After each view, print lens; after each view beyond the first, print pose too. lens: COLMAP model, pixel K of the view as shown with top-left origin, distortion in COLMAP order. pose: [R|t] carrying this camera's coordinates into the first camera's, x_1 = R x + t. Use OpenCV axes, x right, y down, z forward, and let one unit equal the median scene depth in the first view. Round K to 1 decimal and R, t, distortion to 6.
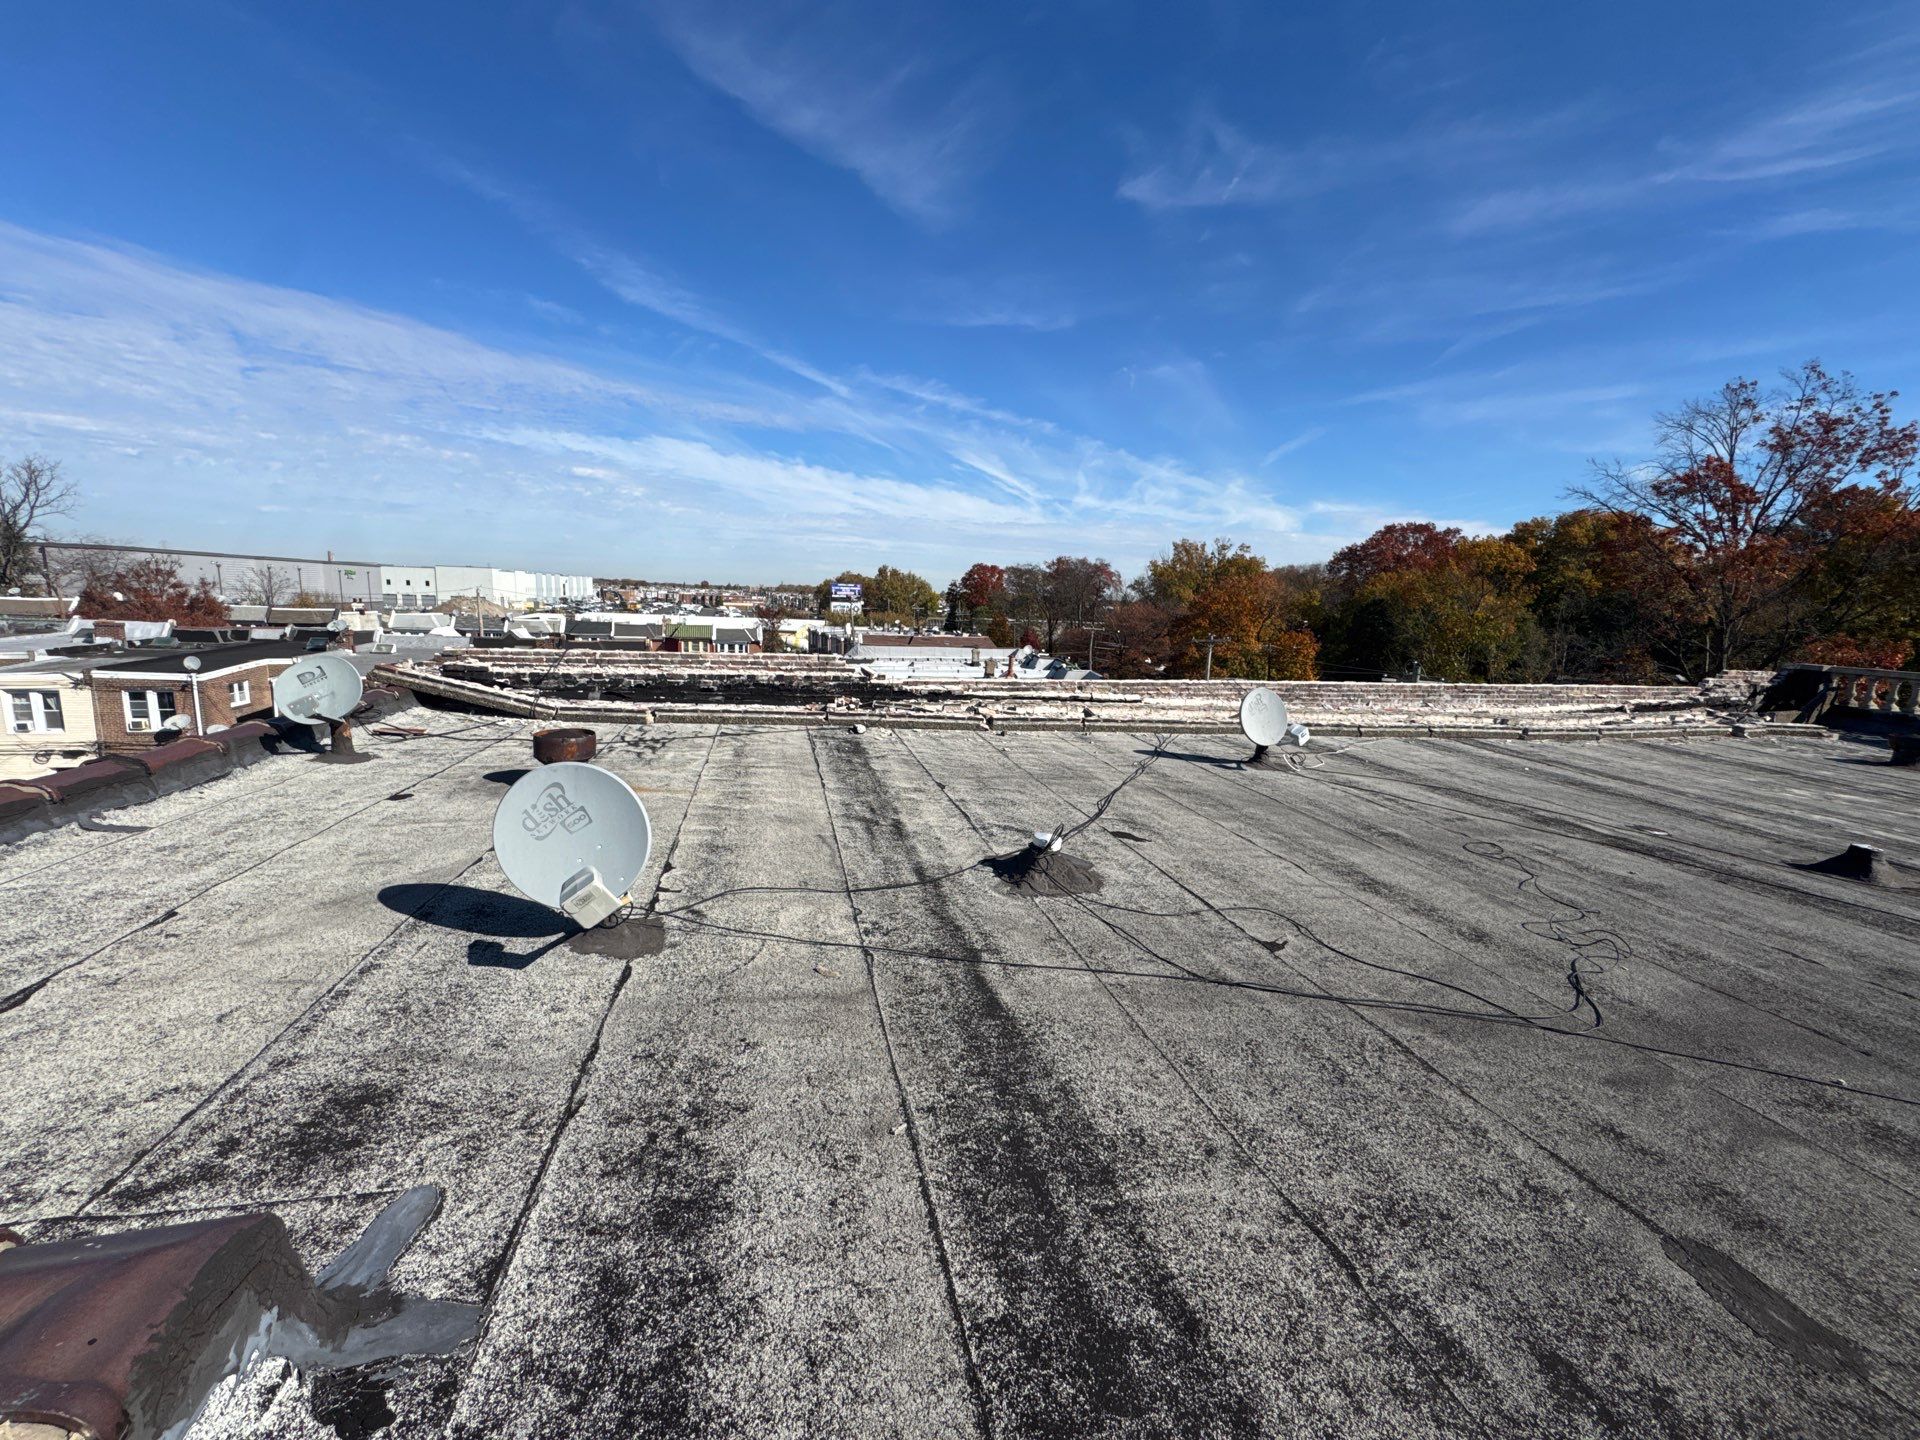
lens RADIAL K [[768.0, 0, 957.5], [0, 768.0, 727.3], [0, 0, 1]] dist [0.004453, -0.000695]
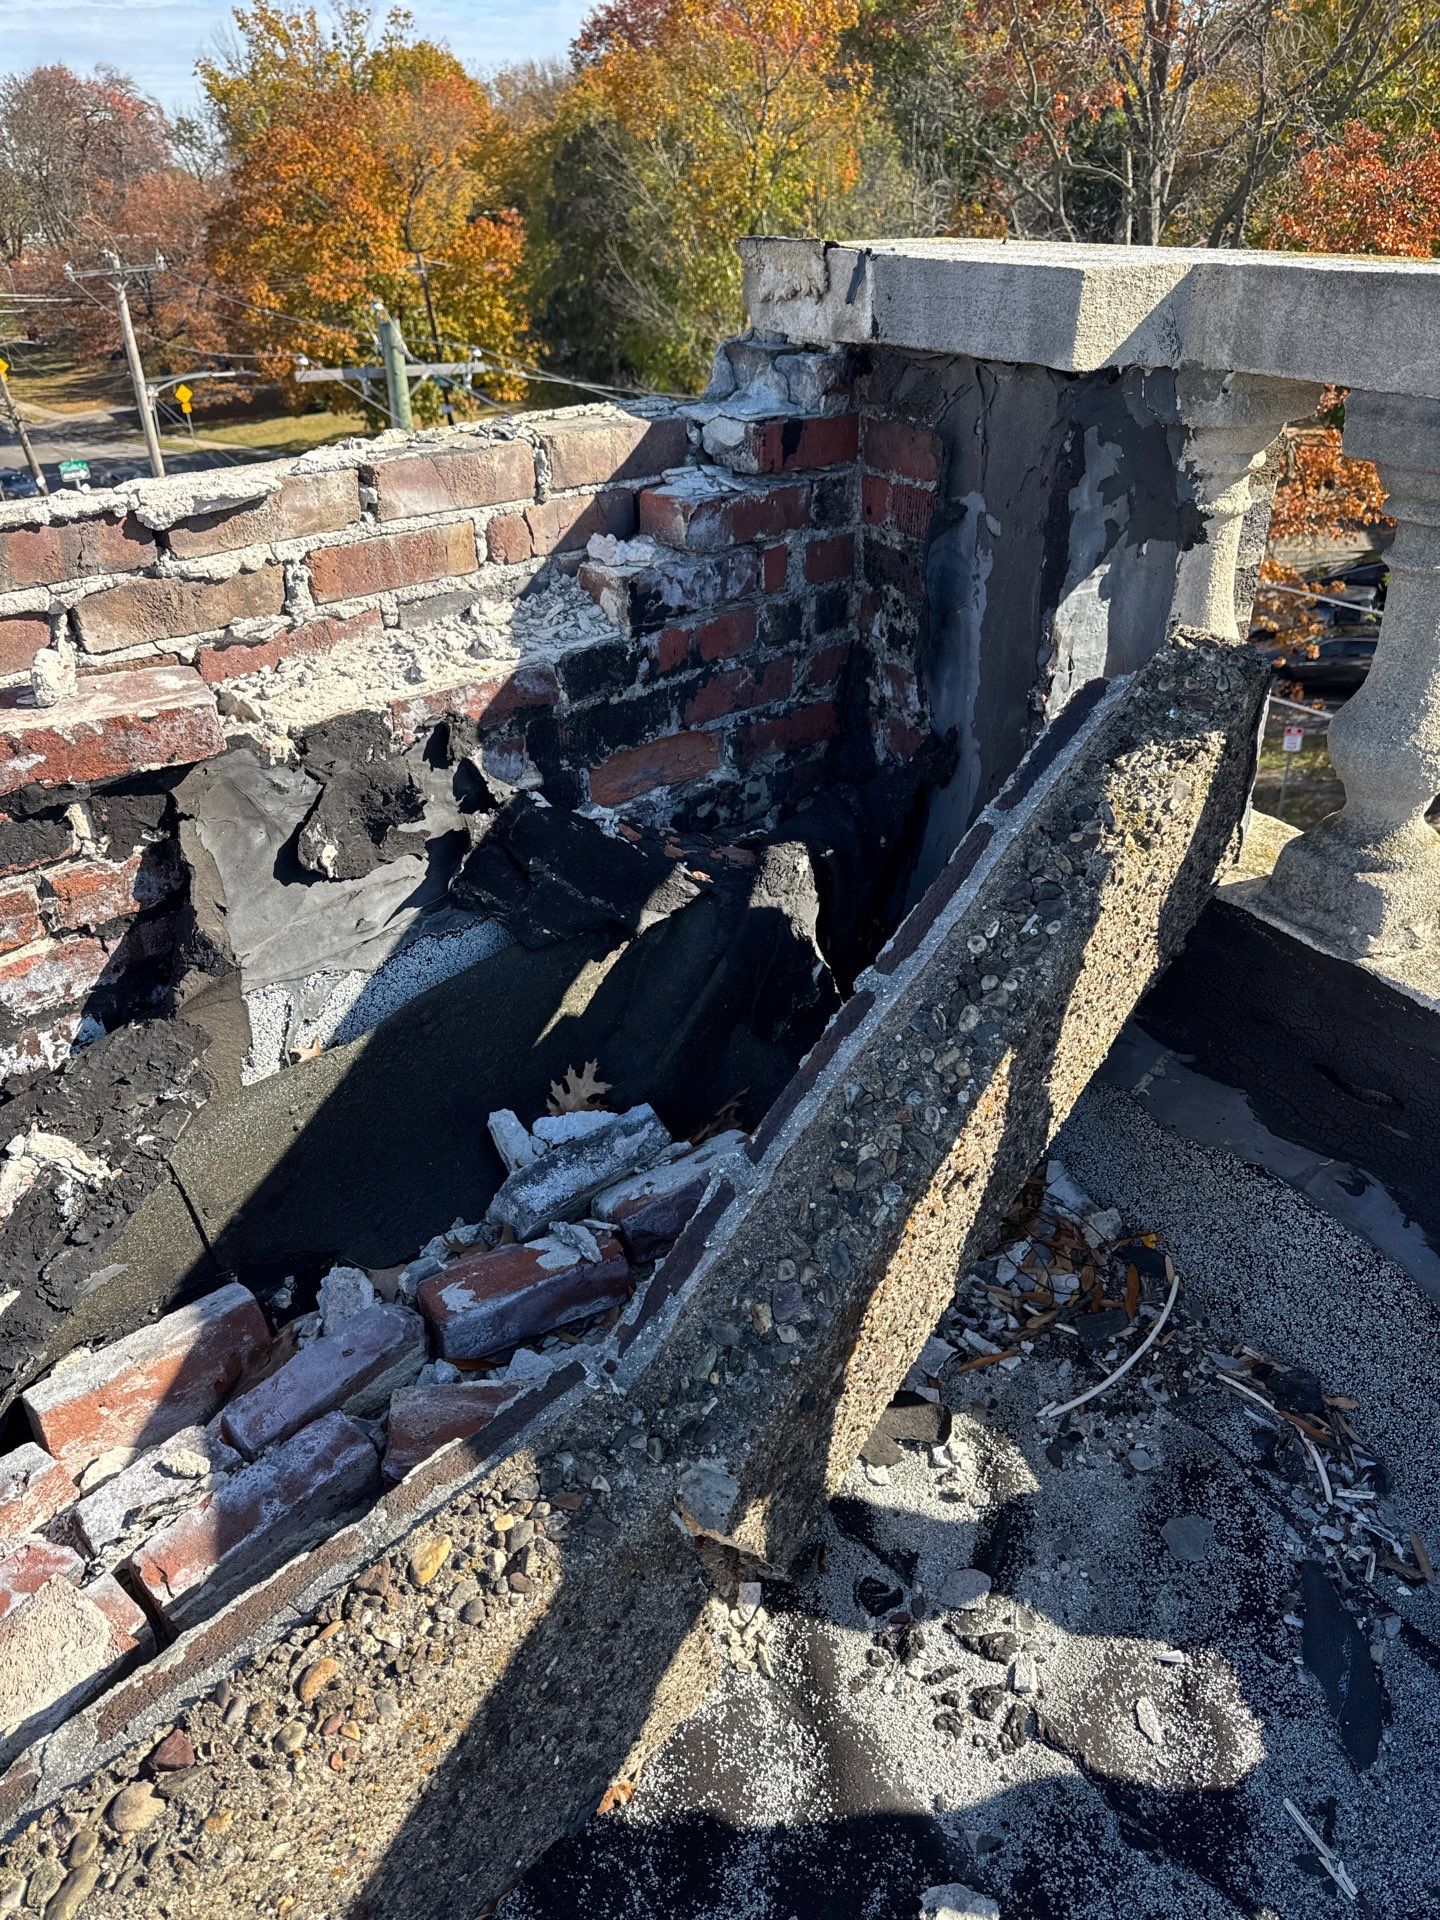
lens RADIAL K [[1354.4, 0, 710.4], [0, 1354.4, 939.7], [0, 0, 1]] dist [0.085101, -0.070851]
pose [[0.891500, -0.280518, 0.355720, 0.234558], [0.145221, 0.920742, 0.362139, -0.016405], [-0.429113, -0.271189, 0.861579, 0.204150]]
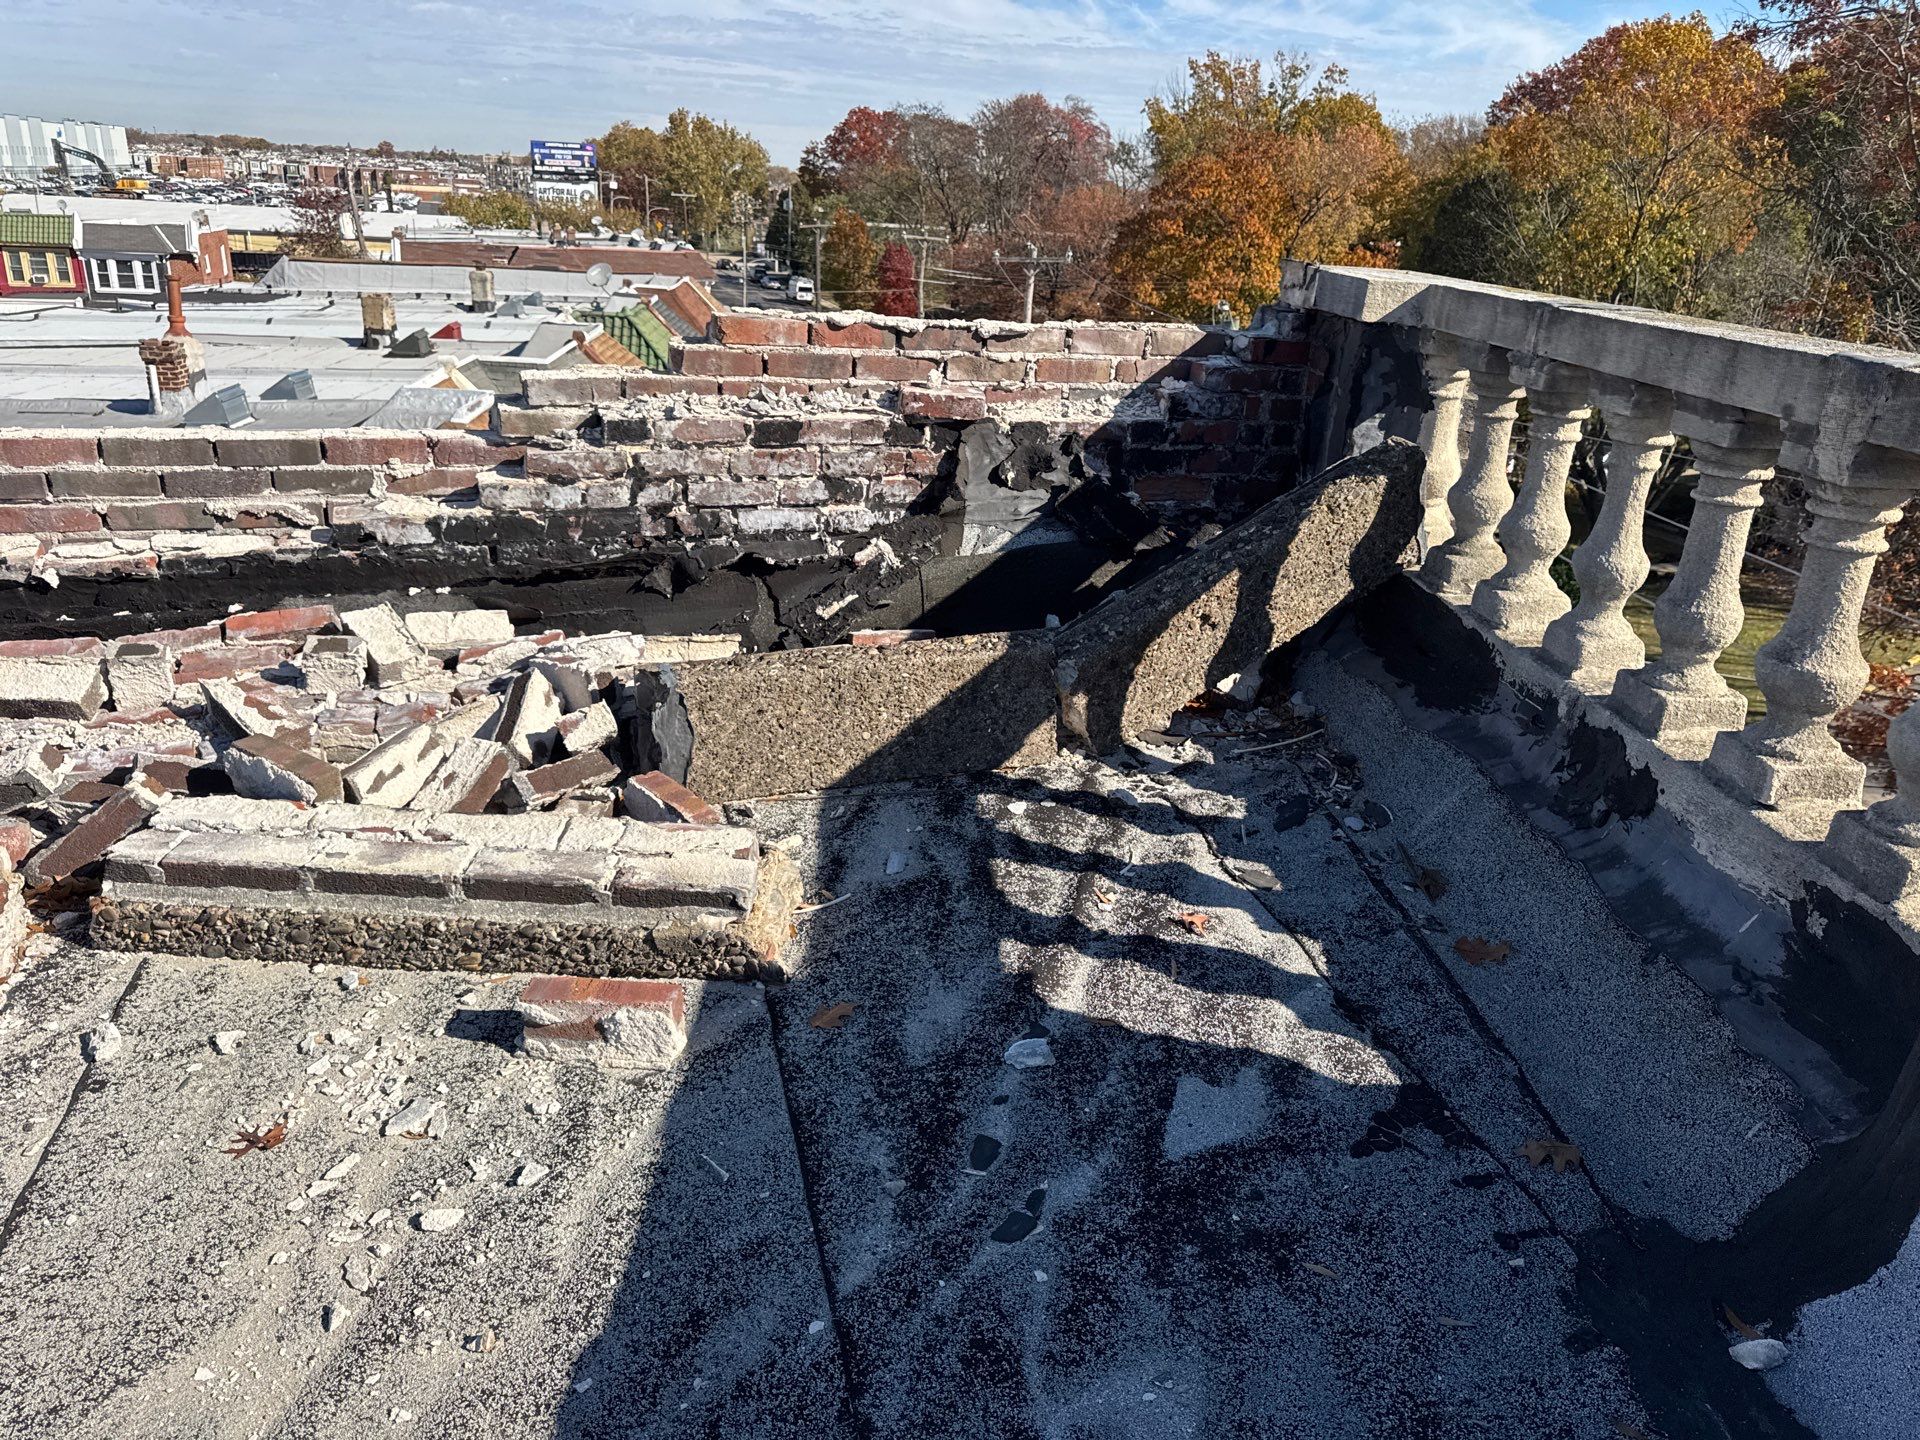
lens RADIAL K [[1339.7, 0, 963.5], [0, 1339.7, 726.9], [0, 0, 1]] dist [0.090406, -0.110965]
pose [[0.999058, -0.001891, 0.043360, 0.233015], [-0.007212, 0.977926, 0.208829, -0.011616], [-0.042797, -0.208944, 0.976991, 0.170270]]
